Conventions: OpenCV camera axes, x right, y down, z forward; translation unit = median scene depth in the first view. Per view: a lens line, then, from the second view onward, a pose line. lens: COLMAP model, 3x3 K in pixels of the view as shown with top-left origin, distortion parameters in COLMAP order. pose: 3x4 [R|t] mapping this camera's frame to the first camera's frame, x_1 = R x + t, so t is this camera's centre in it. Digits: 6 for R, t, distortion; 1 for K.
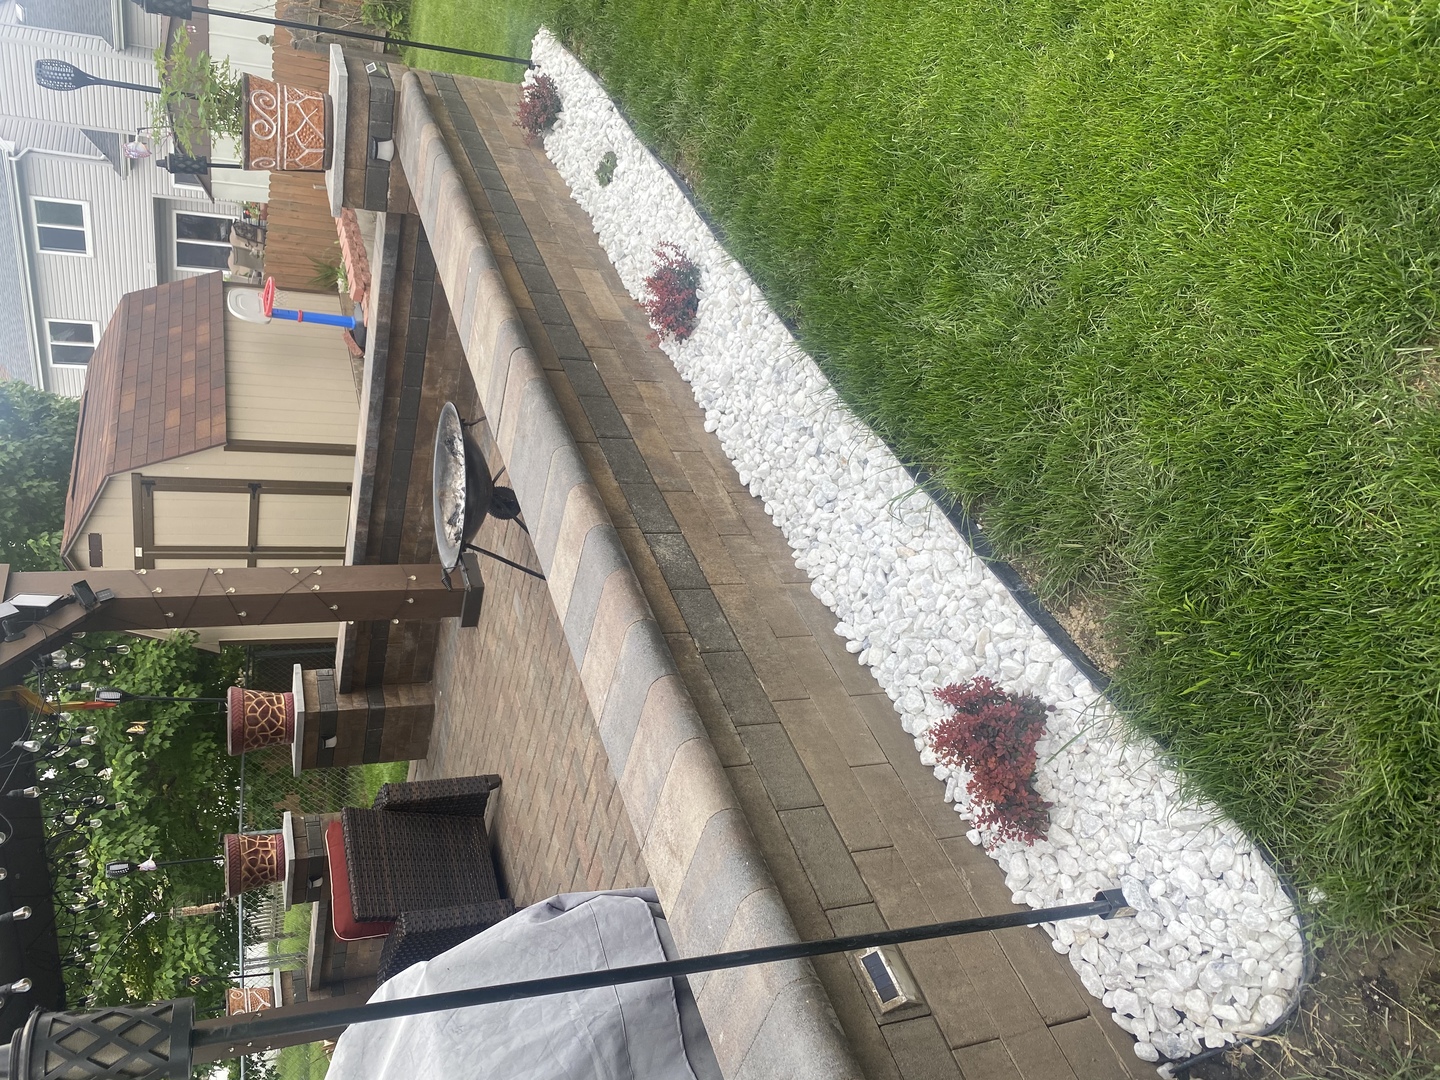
lens RADIAL K [[1093.8, 0, 719.0], [0, 1093.8, 544.3], [0, 0, 1]] dist [0.005083, -0.001290]
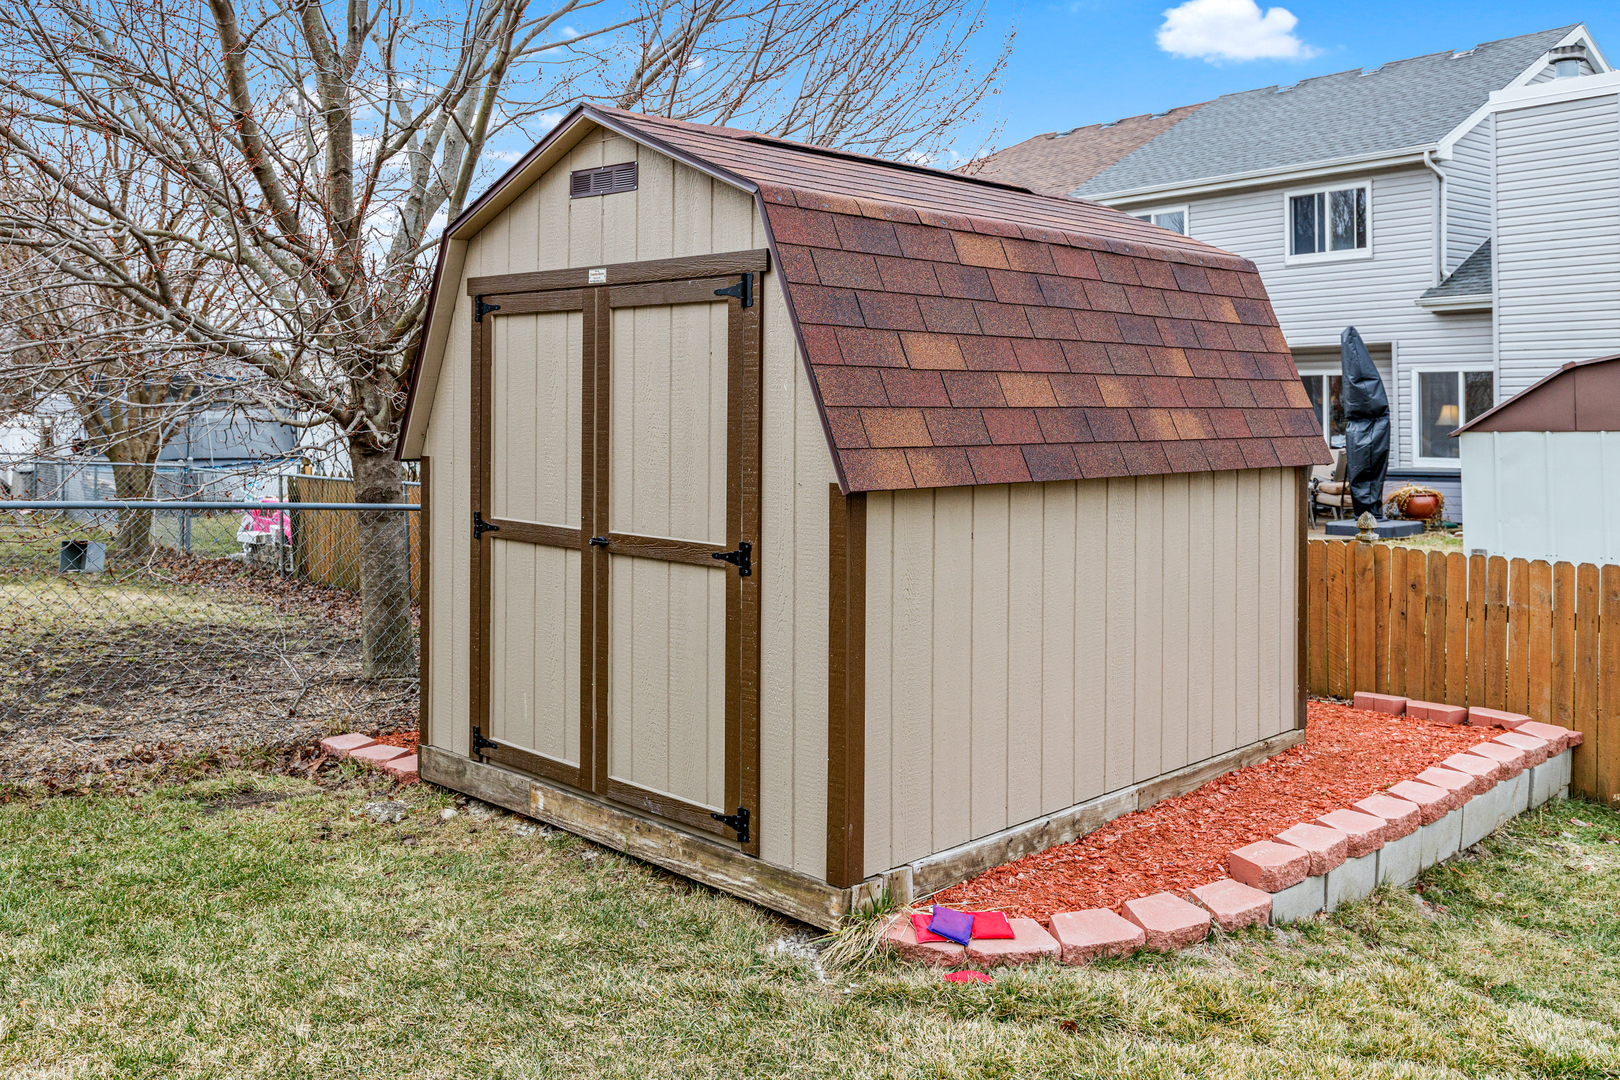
lens RADIAL K [[1440.4, 0, 809.7], [0, 1440.4, 530.3], [0, 0, 1]] dist [-0.010805, 0.000914]
pose [[-0.034040, 0.937051, -0.347530, -0.259915], [-0.997005, -0.007679, 0.076951, -0.104723], [0.069439, 0.349109, 0.934506, 0.538914]]
